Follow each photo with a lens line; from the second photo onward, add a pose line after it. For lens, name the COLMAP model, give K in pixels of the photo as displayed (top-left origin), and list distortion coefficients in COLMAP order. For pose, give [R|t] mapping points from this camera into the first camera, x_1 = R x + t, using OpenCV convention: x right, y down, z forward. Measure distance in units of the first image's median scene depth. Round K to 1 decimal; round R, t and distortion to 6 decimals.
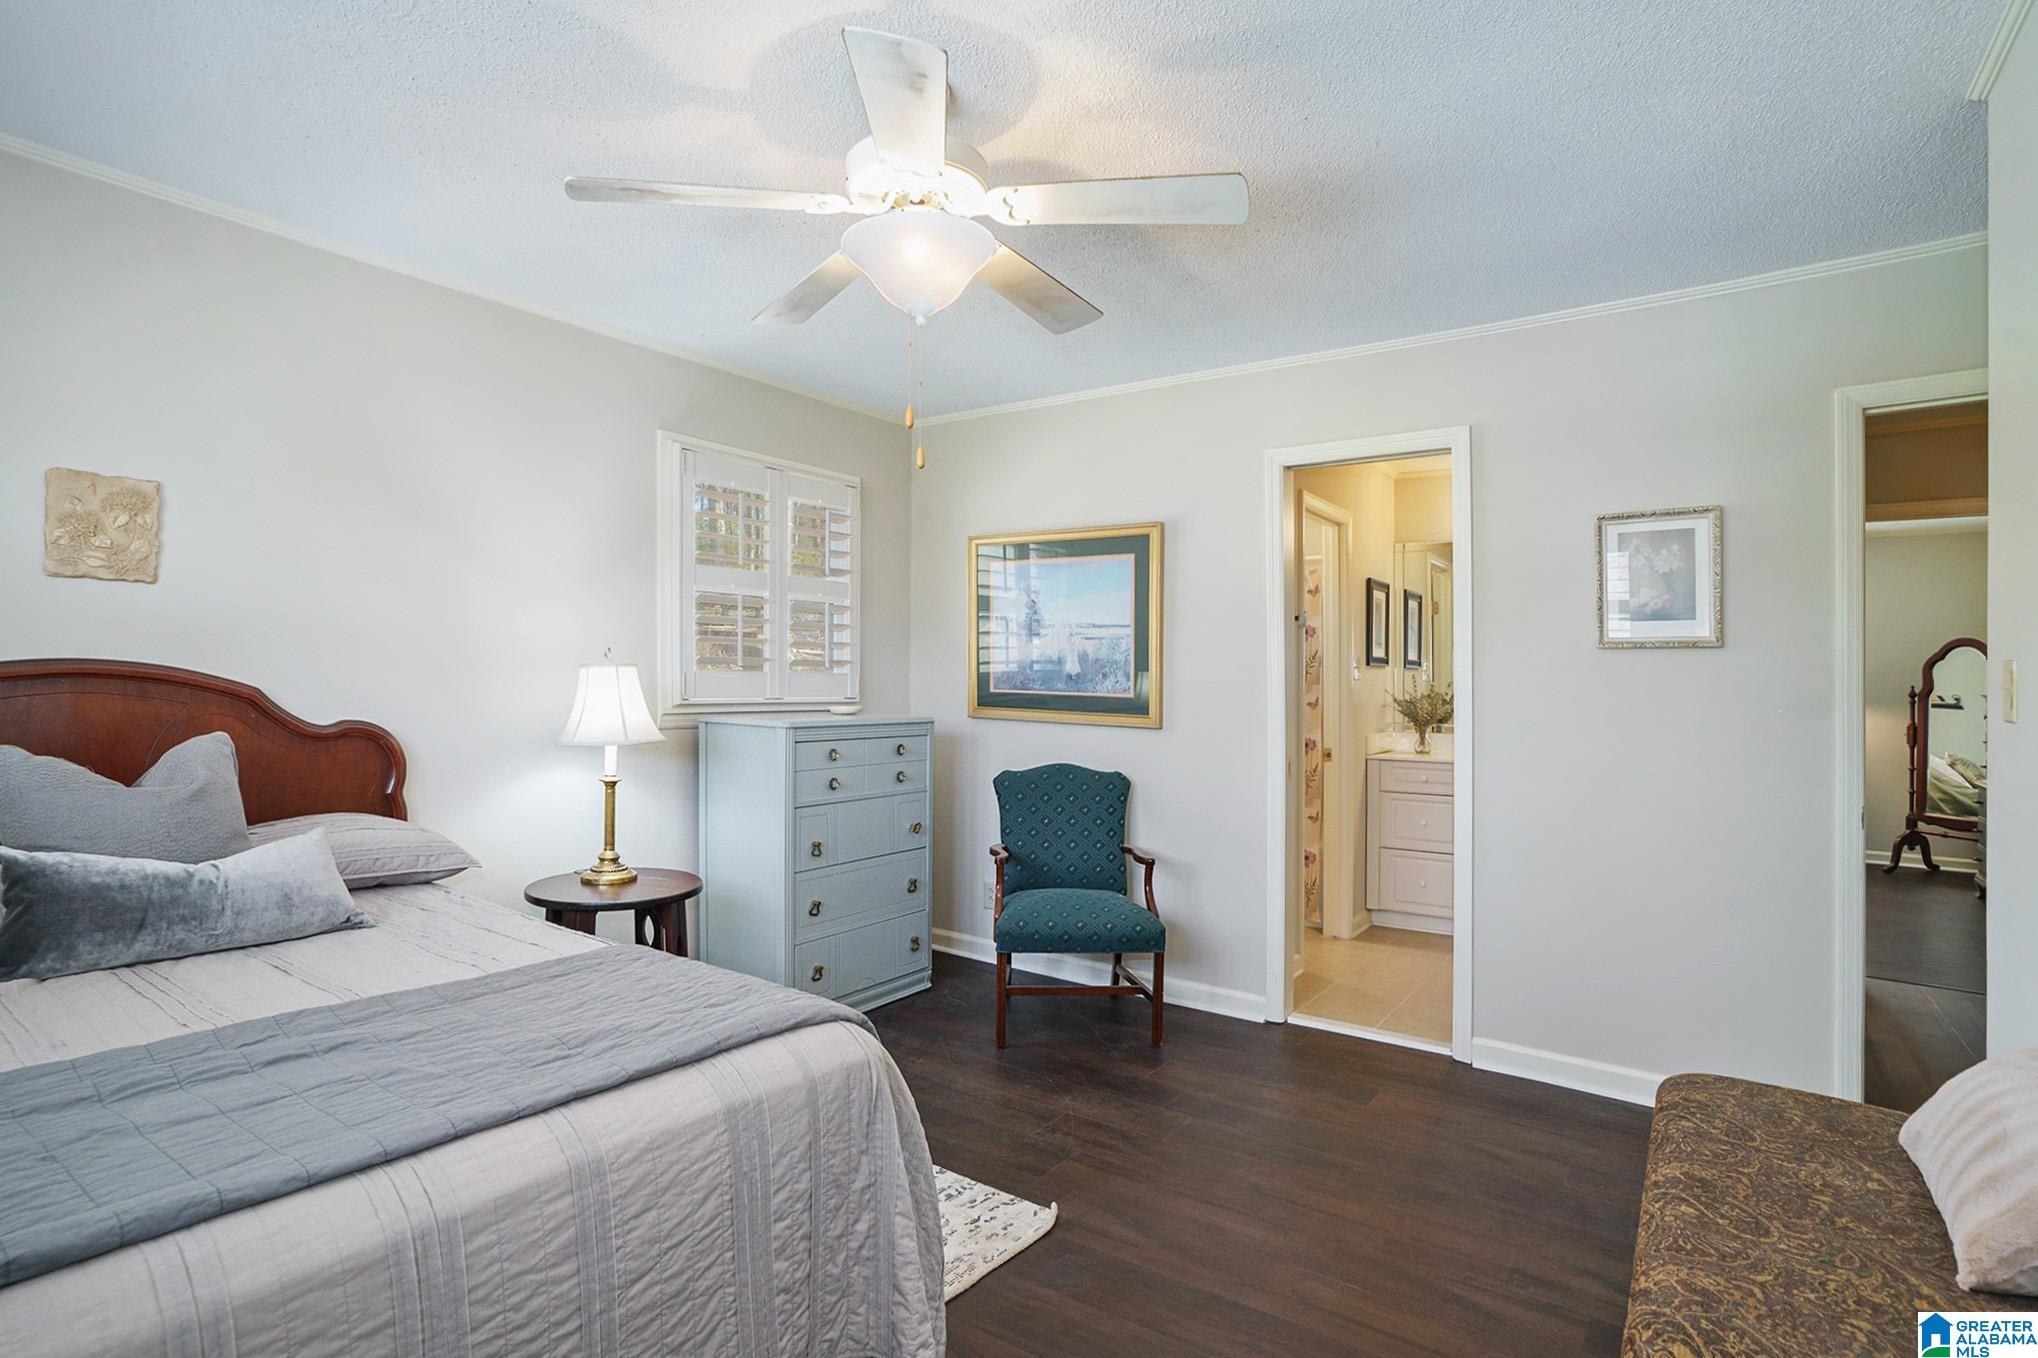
lens RADIAL K [[971.5, 0, 1019.0], [0, 971.5, 679.0], [0, 0, 1]] dist [-0.085462, 0.027508]
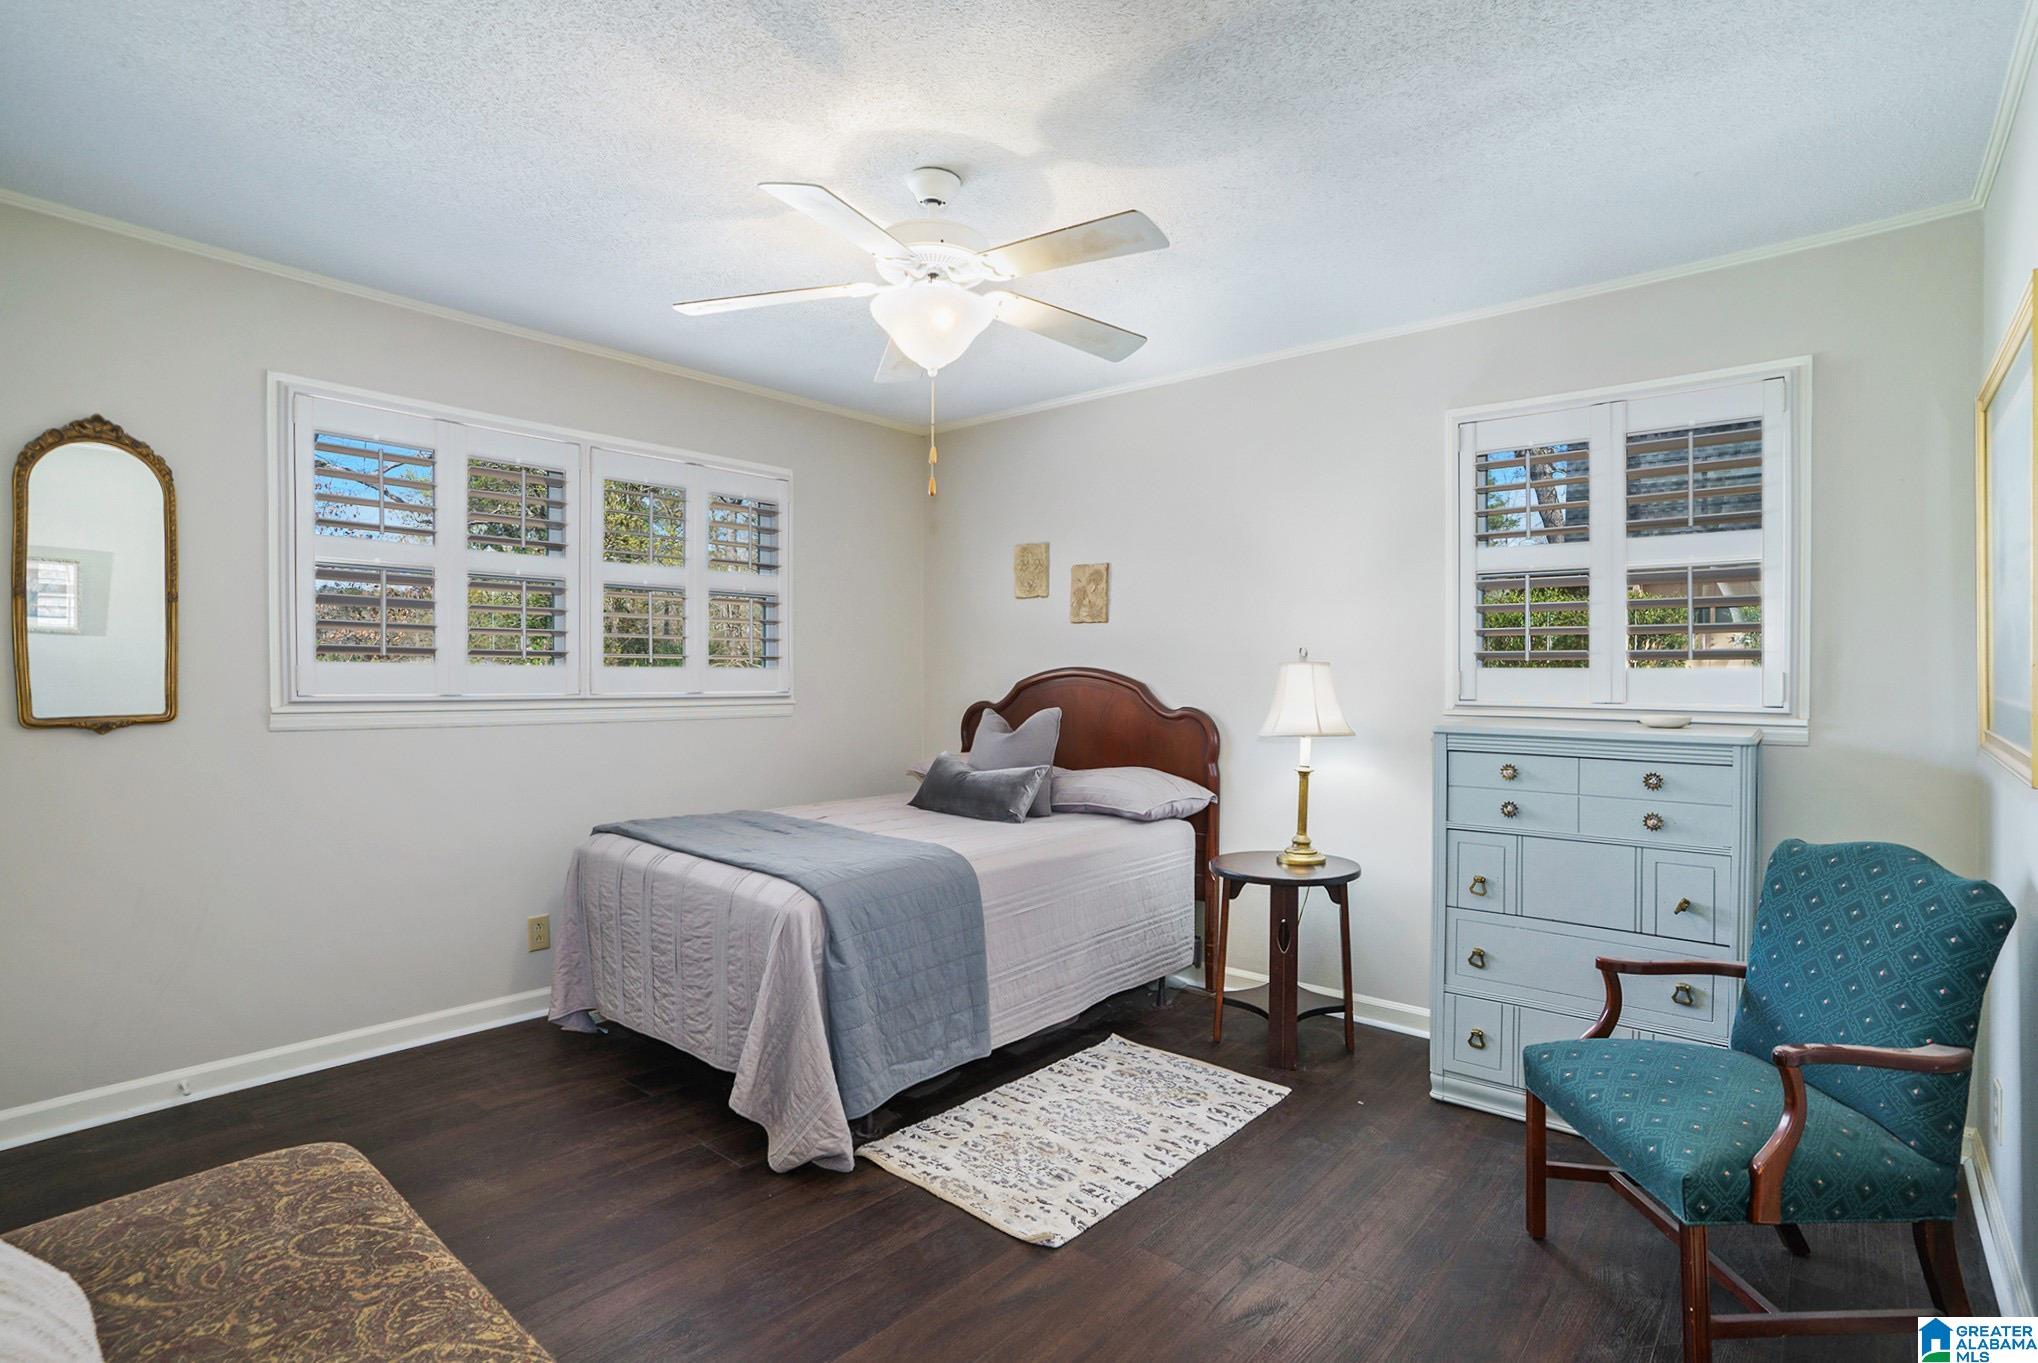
lens RADIAL K [[1015.1, 0, 1019.0], [0, 1015.1, 681.5], [0, 0, 1]] dist [-0.084383, 0.047711]
pose [[-0.087208, -0.002602, -0.996187, 0.979293], [-0.004649, 0.999987, -0.002204, 0.011752], [0.996179, 0.004439, -0.087219, 1.015143]]
